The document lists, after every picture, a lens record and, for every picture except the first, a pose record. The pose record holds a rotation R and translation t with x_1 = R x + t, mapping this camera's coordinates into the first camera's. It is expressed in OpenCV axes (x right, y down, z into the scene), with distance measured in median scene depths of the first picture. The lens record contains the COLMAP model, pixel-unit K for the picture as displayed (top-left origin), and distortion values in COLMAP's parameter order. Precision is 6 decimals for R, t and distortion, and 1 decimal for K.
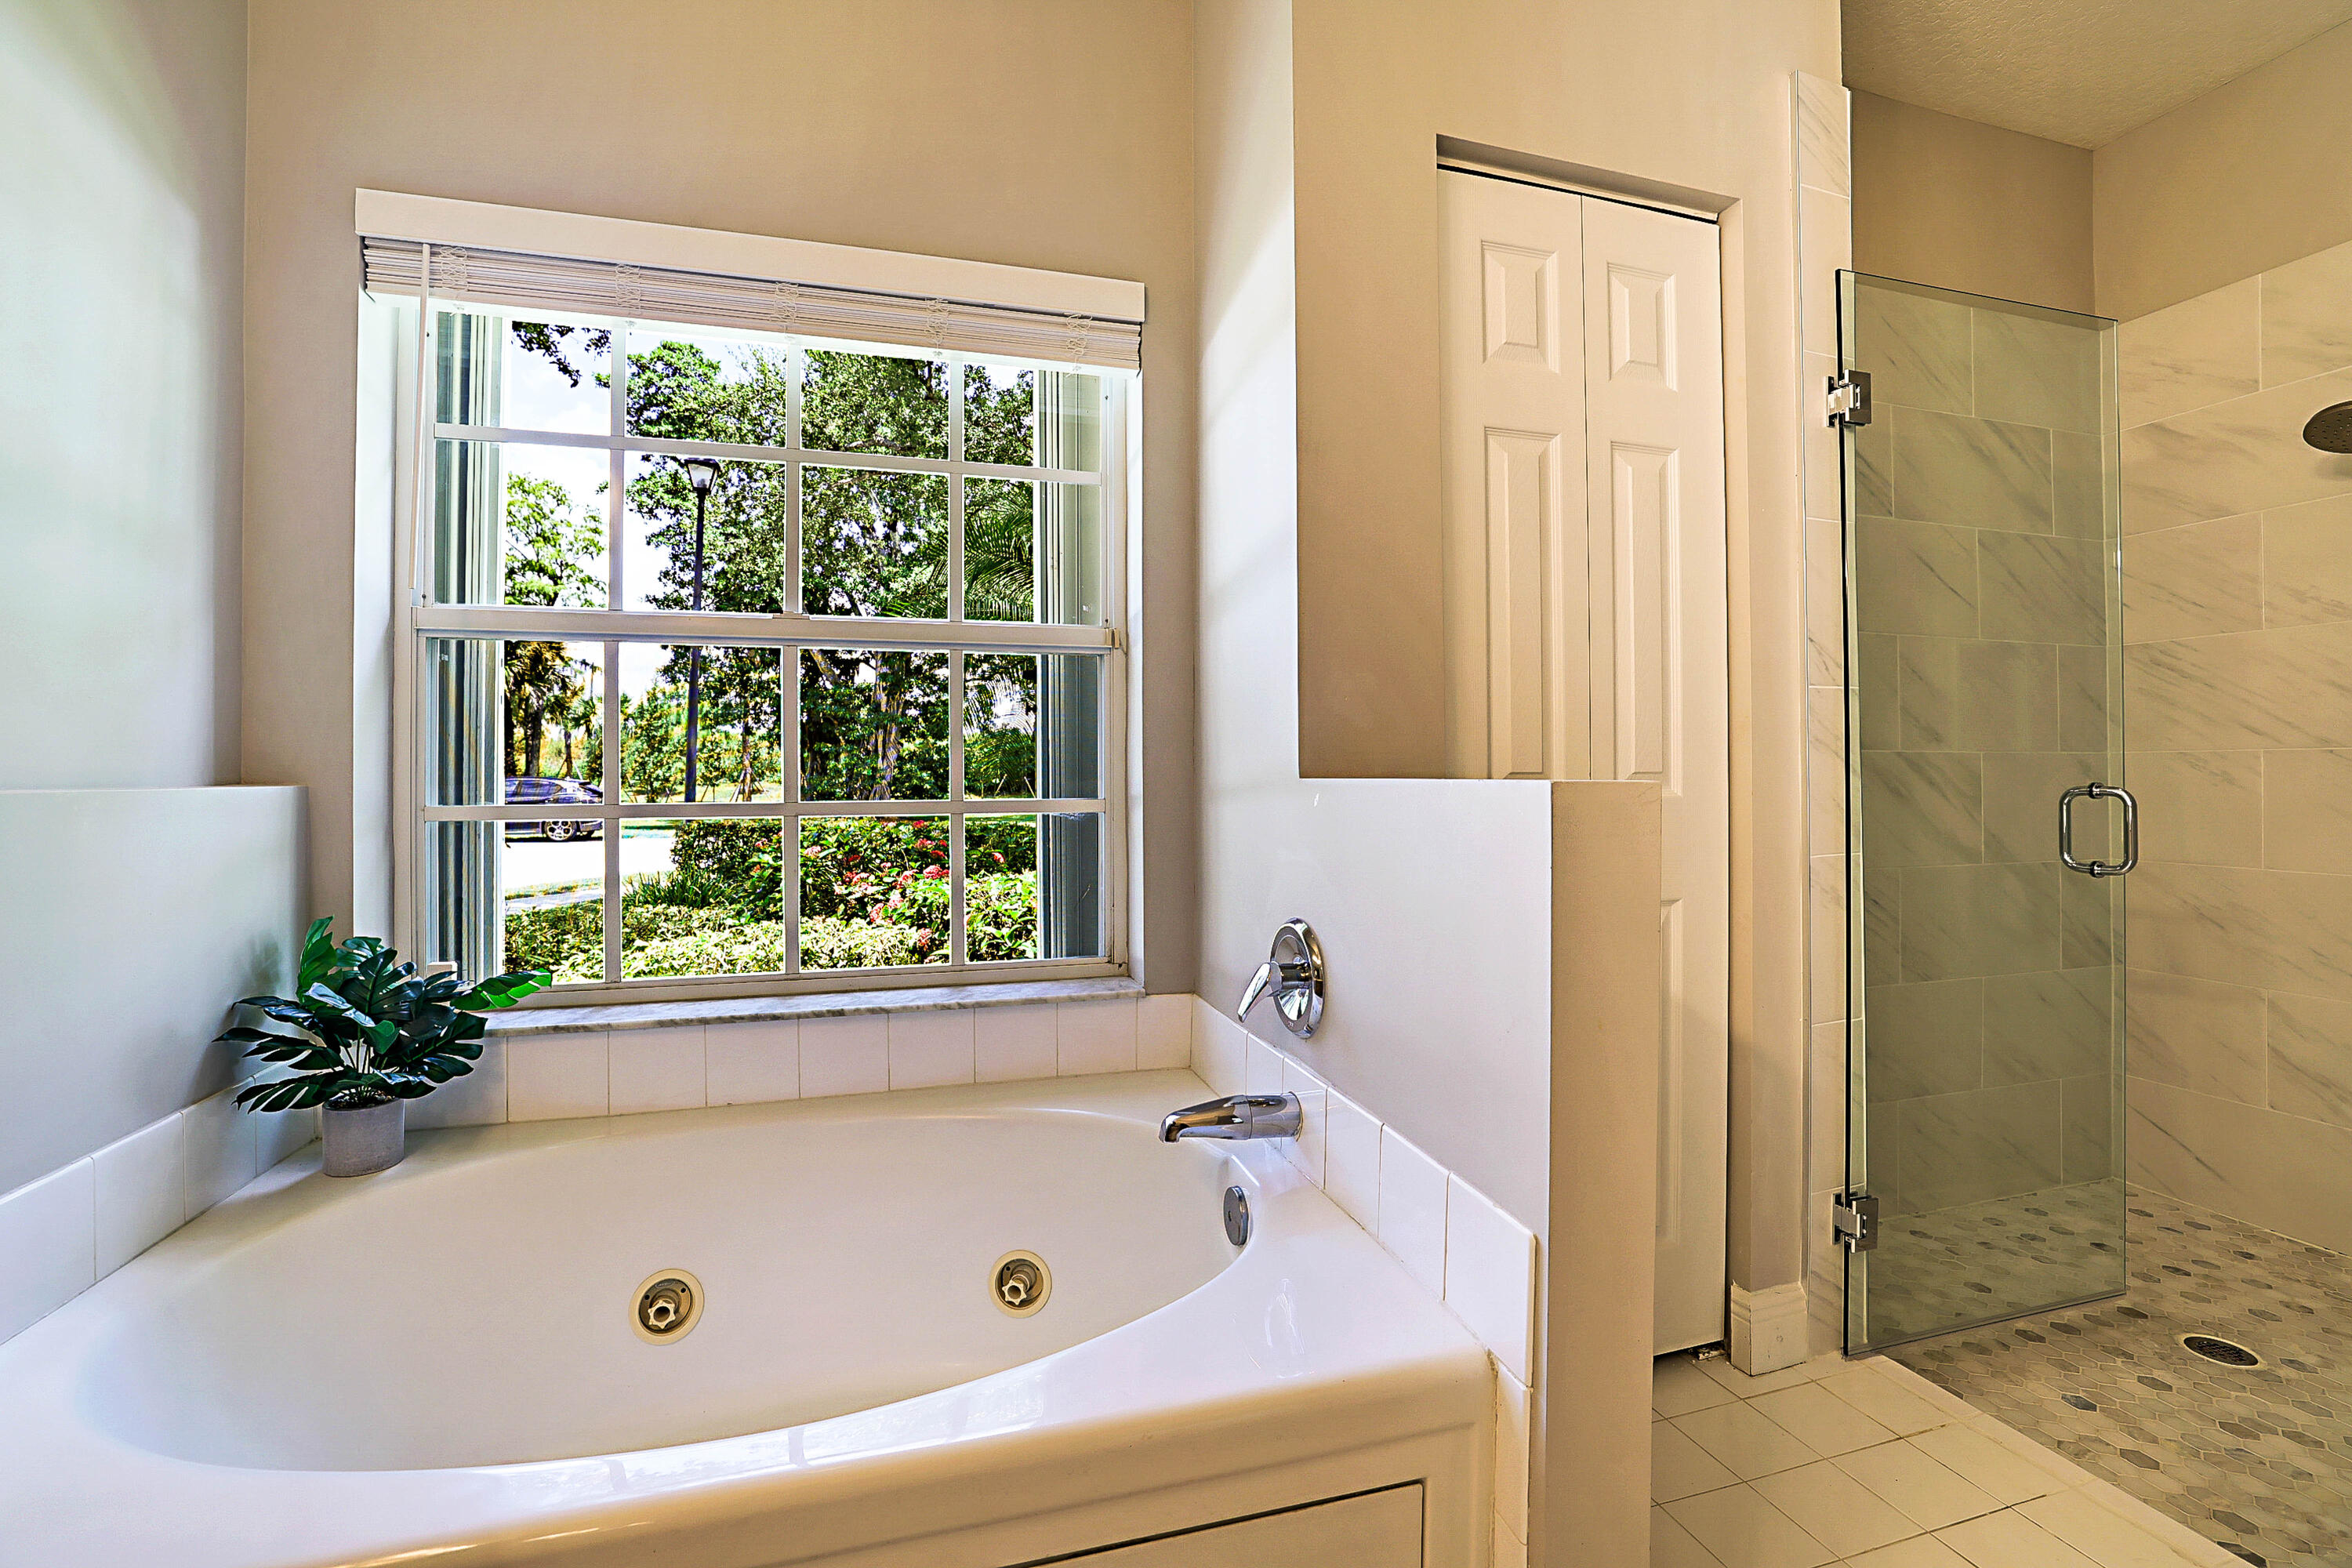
lens RADIAL K [[1007.4, 0, 1167.8], [0, 1007.4, 764.6], [0, 0, 1]] dist [0.000604, 0.000474]
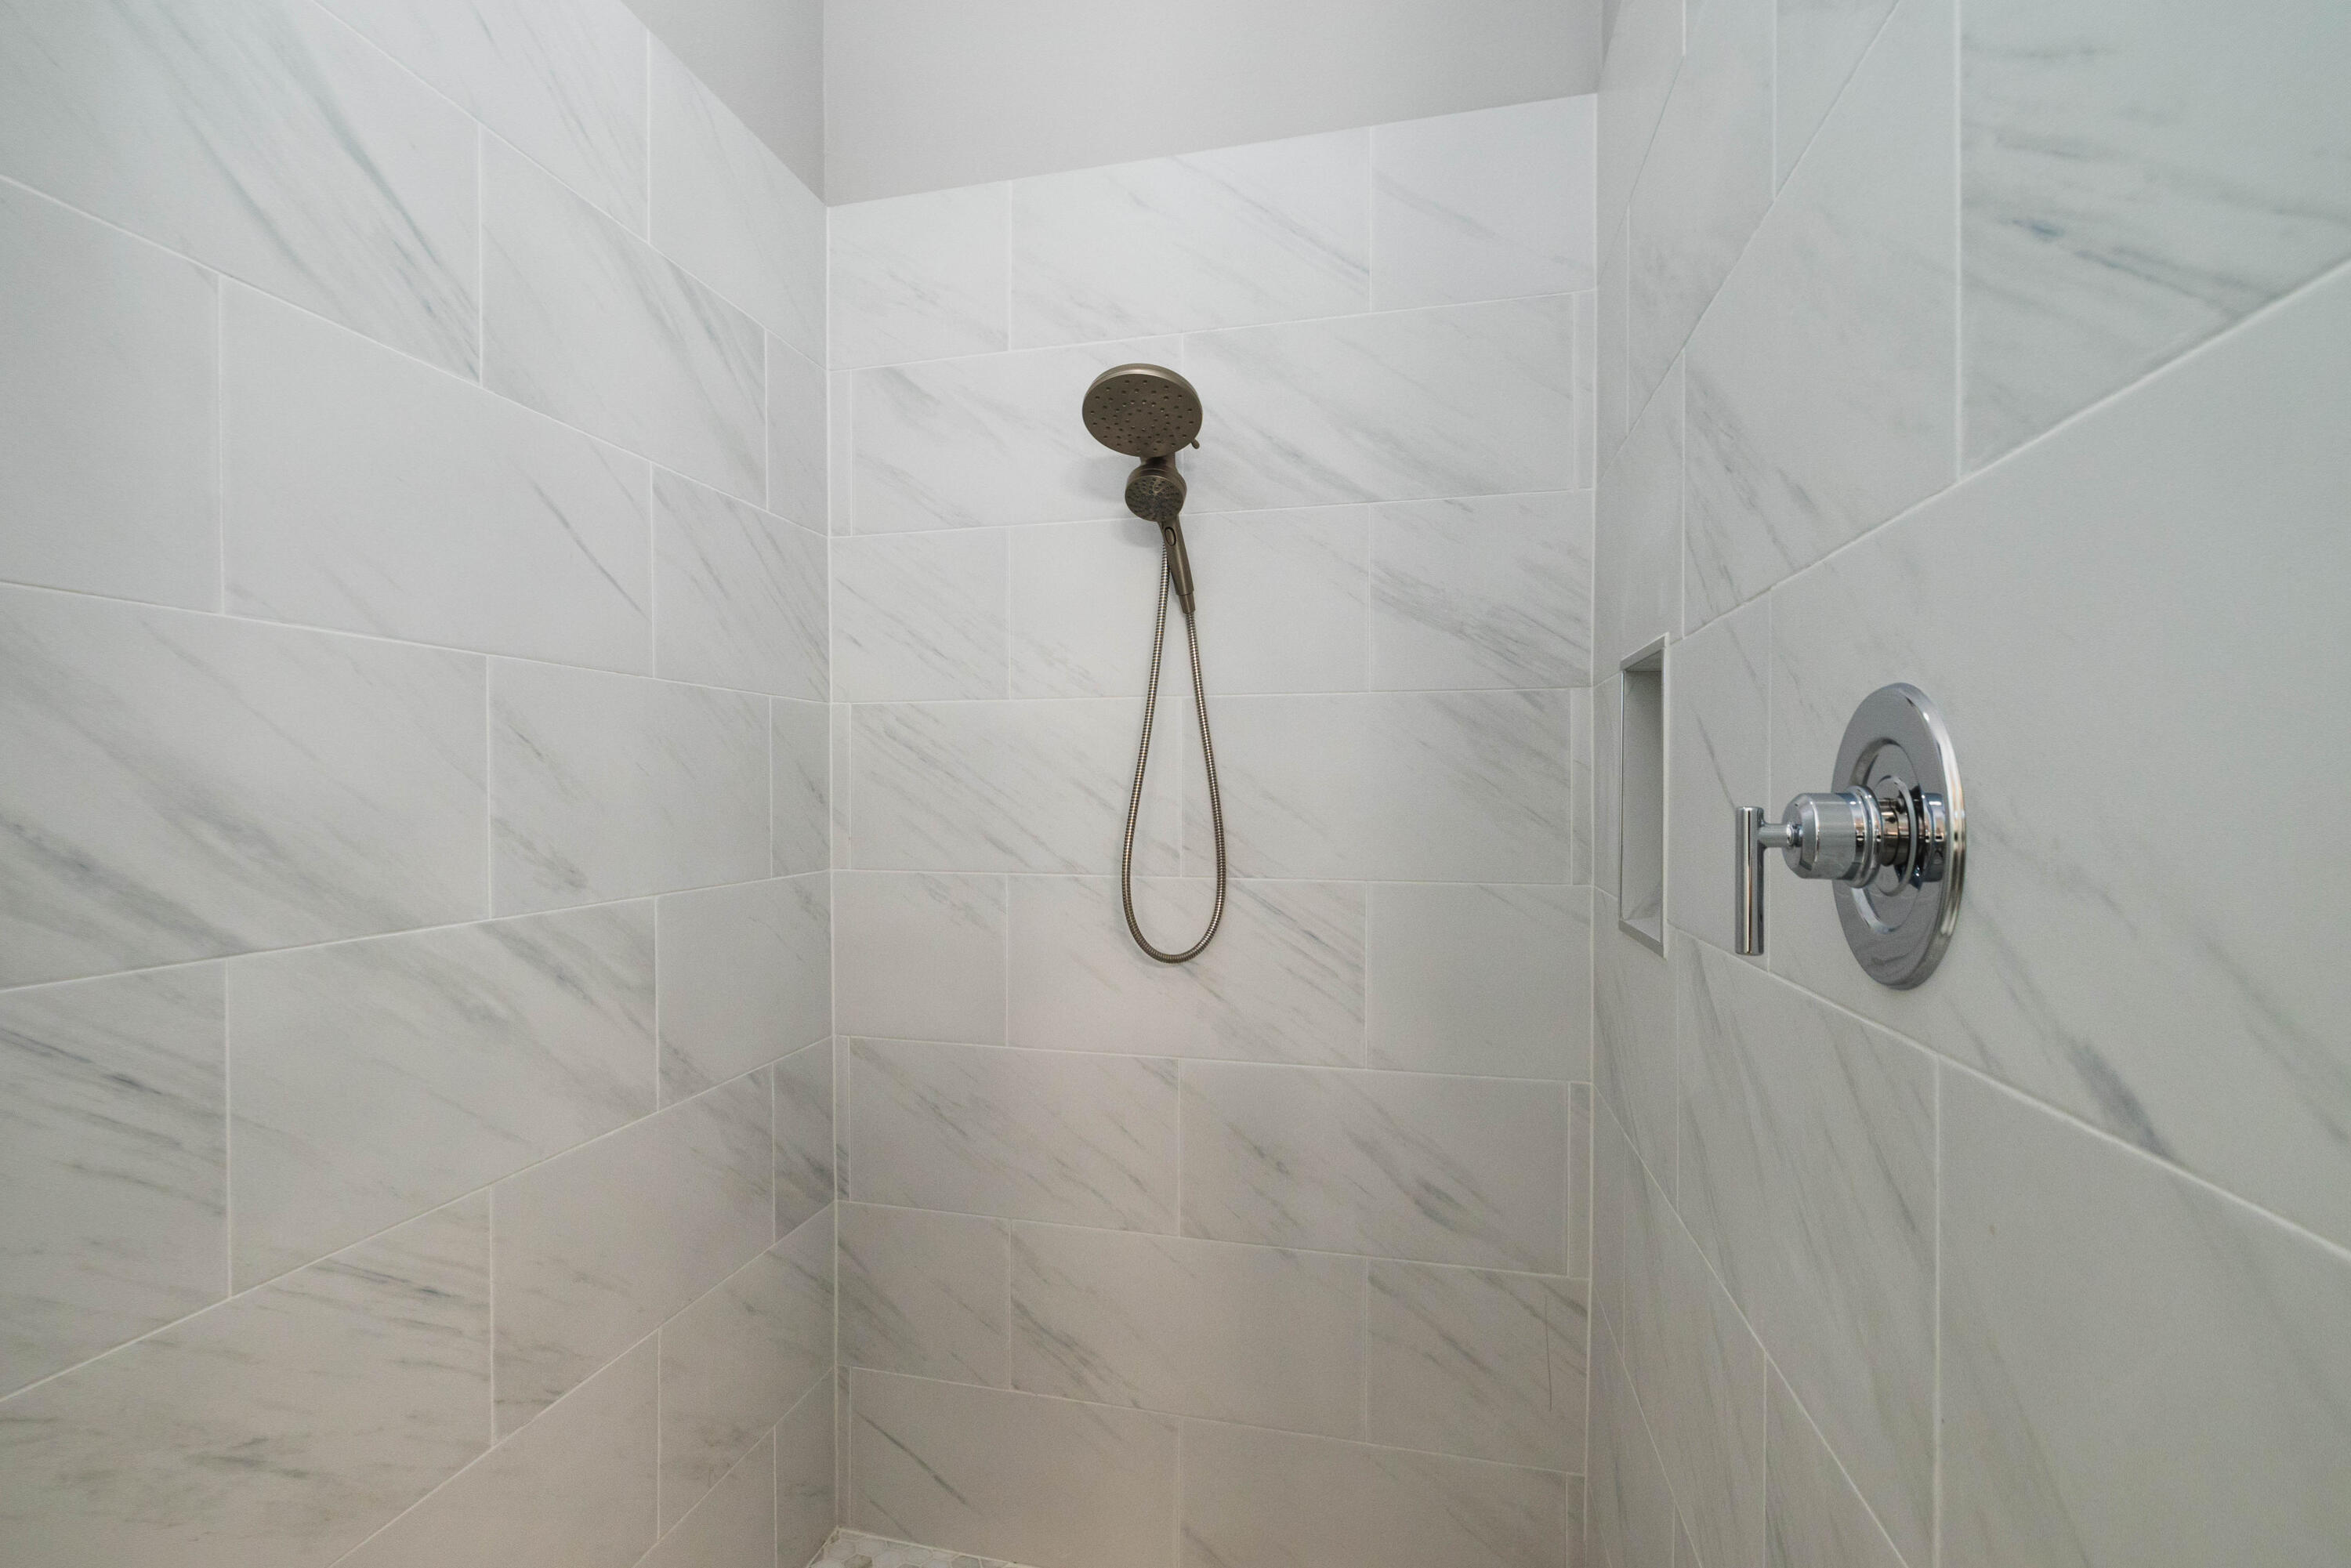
lens RADIAL K [[1118.4, 0, 1168.3], [0, 1118.4, 779.7], [0, 0, 1]] dist [-0.020822, -0.000115]
pose [[0.477857, -0.001692, 0.878436, 0.439605], [-0.007641, 0.999952, 0.006083, -0.079158], [-0.878404, -0.009619, 0.477821, 0.506889]]
